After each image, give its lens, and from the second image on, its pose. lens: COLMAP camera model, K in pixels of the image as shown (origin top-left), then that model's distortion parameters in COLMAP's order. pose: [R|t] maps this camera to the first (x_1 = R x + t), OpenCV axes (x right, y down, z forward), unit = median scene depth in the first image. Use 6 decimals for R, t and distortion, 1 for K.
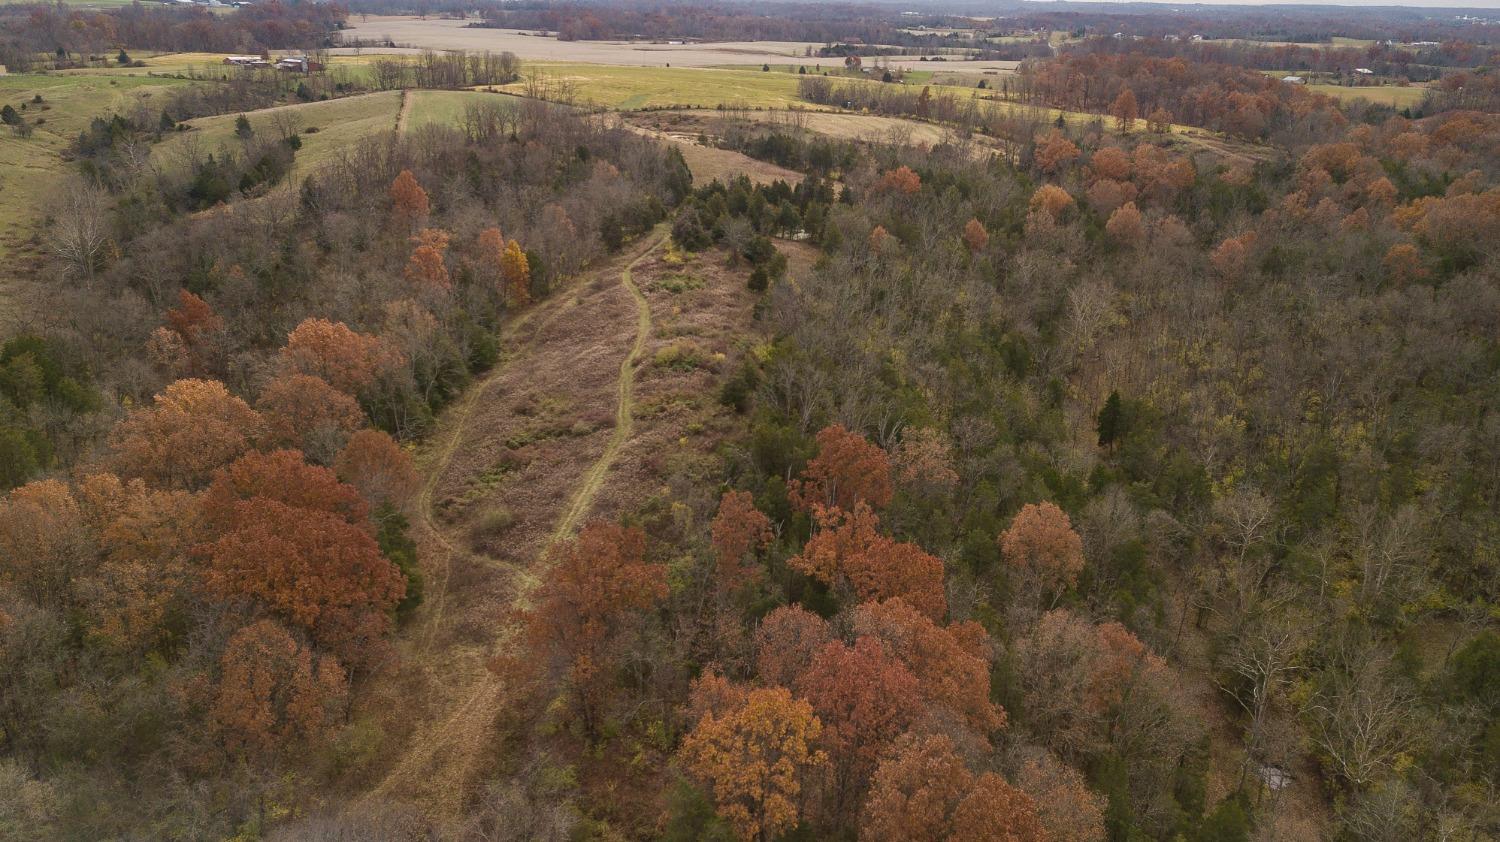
lens RADIAL K [[1156.4, 0, 762.3], [0, 1156.4, 421.4], [0, 0, 1]] dist [0.044658, -0.002487]
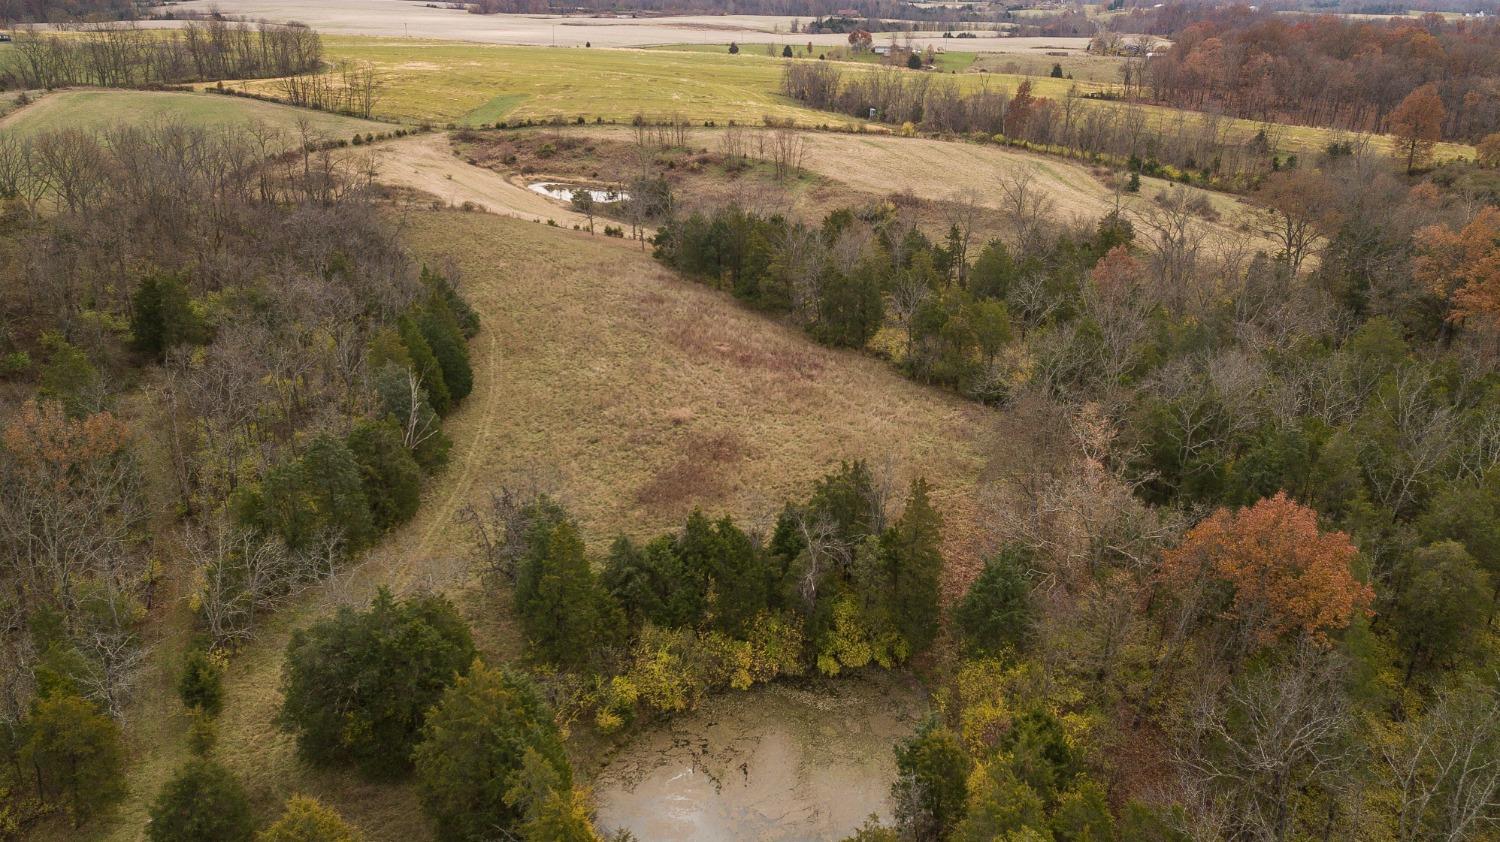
lens RADIAL K [[1156.4, 0, 762.3], [0, 1156.4, 421.4], [0, 0, 1]] dist [0.044658, -0.002487]
pose [[0.999879, -0.009279, 0.012466, 0.012873], [0.009092, 0.999847, 0.014958, -0.133819], [-0.012602, -0.014843, 0.999810, 0.440696]]
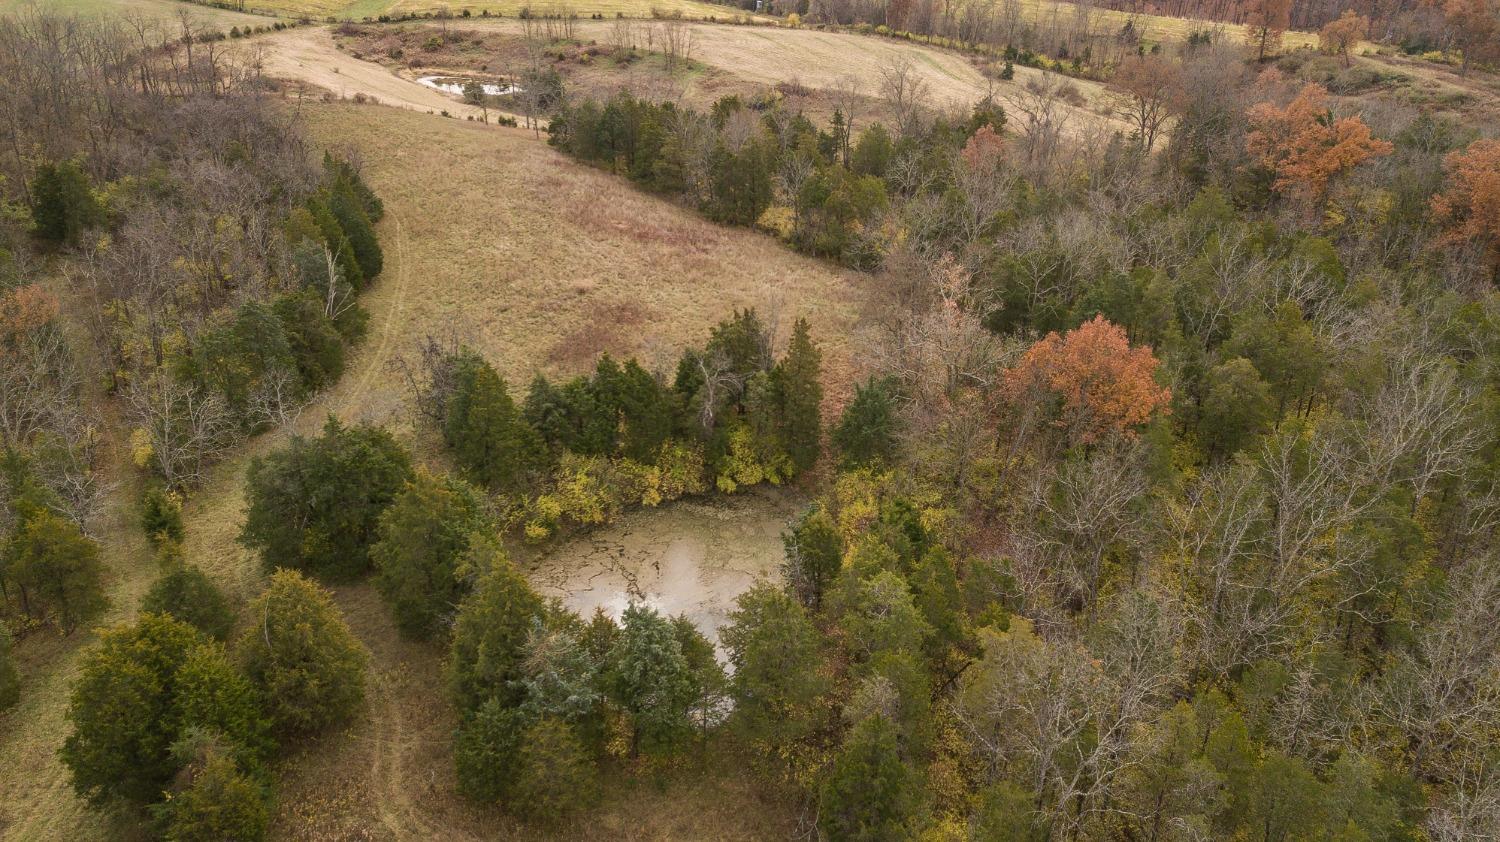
lens RADIAL K [[1156.4, 0, 762.3], [0, 1156.4, 421.4], [0, 0, 1]] dist [0.044658, -0.002487]
pose [[0.994379, -0.045047, 0.095819, 0.012286], [0.035809, 0.994733, 0.096038, -0.126076], [-0.099641, -0.092067, 0.990755, 0.420635]]
